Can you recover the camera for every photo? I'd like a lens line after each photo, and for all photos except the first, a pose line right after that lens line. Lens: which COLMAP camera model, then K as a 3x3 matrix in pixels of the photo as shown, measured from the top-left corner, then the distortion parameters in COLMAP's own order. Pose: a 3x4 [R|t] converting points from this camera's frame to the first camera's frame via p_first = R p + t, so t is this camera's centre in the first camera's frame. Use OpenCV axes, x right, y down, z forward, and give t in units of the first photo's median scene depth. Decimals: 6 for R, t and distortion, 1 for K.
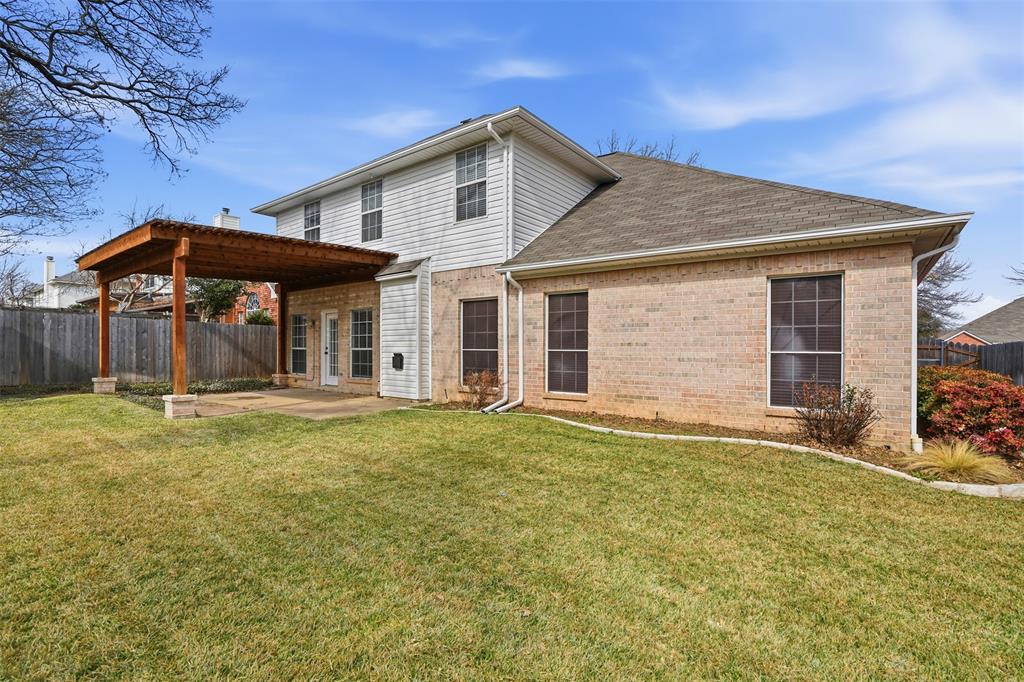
lens RADIAL K [[481.6, 0, 514.7], [0, 481.6, 345.9], [0, 0, 1]] dist [-0.040215, 0.003579]
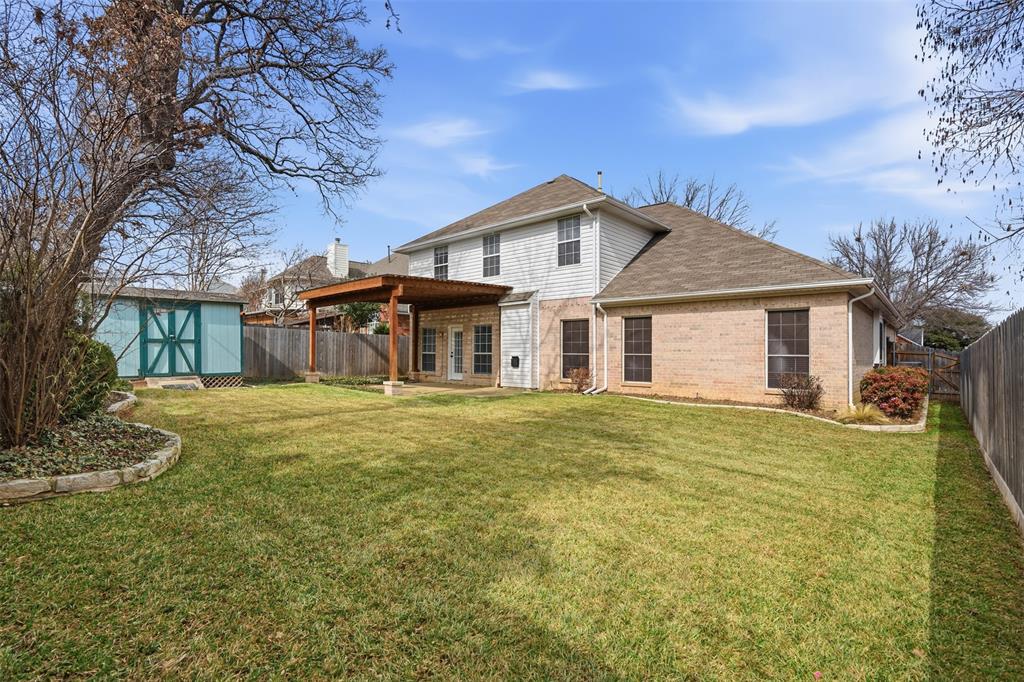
lens RADIAL K [[481.6, 0, 514.5], [0, 481.6, 342.0], [0, 0, 1]] dist [-0.040215, 0.003579]
pose [[0.996104, 0.001295, -0.088171, -0.127817], [-0.003087, 0.999792, -0.020185, 0.001903], [0.088127, 0.020378, 0.995901, -0.485278]]
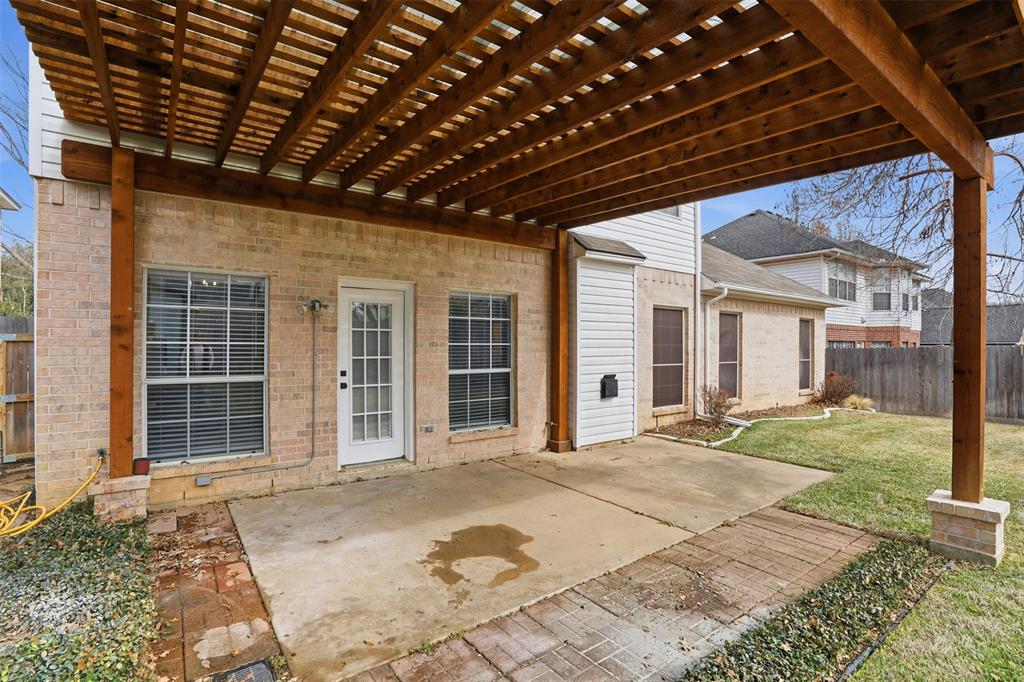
lens RADIAL K [[481.6, 0, 510.2], [0, 481.6, 343.7], [0, 0, 1]] dist [-0.040215, 0.003579]
pose [[0.287114, 0.004115, 0.957888, -0.999522], [-0.004496, 0.999986, -0.002948, -0.026709], [-0.957886, -0.003460, 0.287128, 1.026065]]
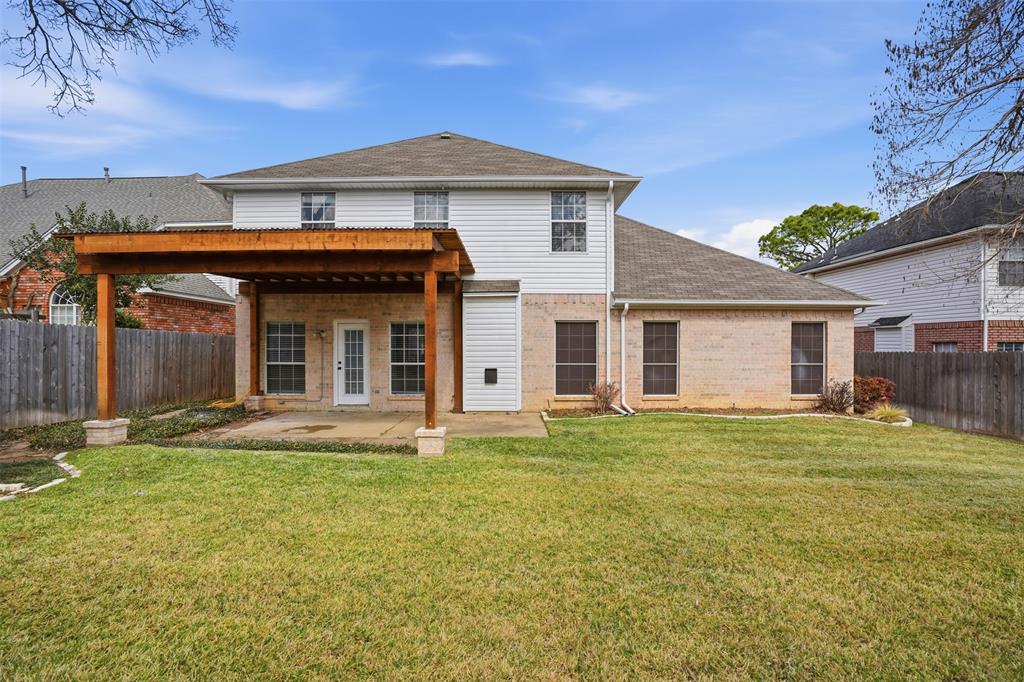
lens RADIAL K [[481.6, 0, 508.4], [0, 481.6, 345.7], [0, 0, 1]] dist [-0.040215, 0.003579]
pose [[0.793859, -0.004511, 0.608086, -0.926103], [-0.001527, 0.999955, 0.009412, -0.047800], [-0.608100, -0.008401, 0.793816, 0.161676]]
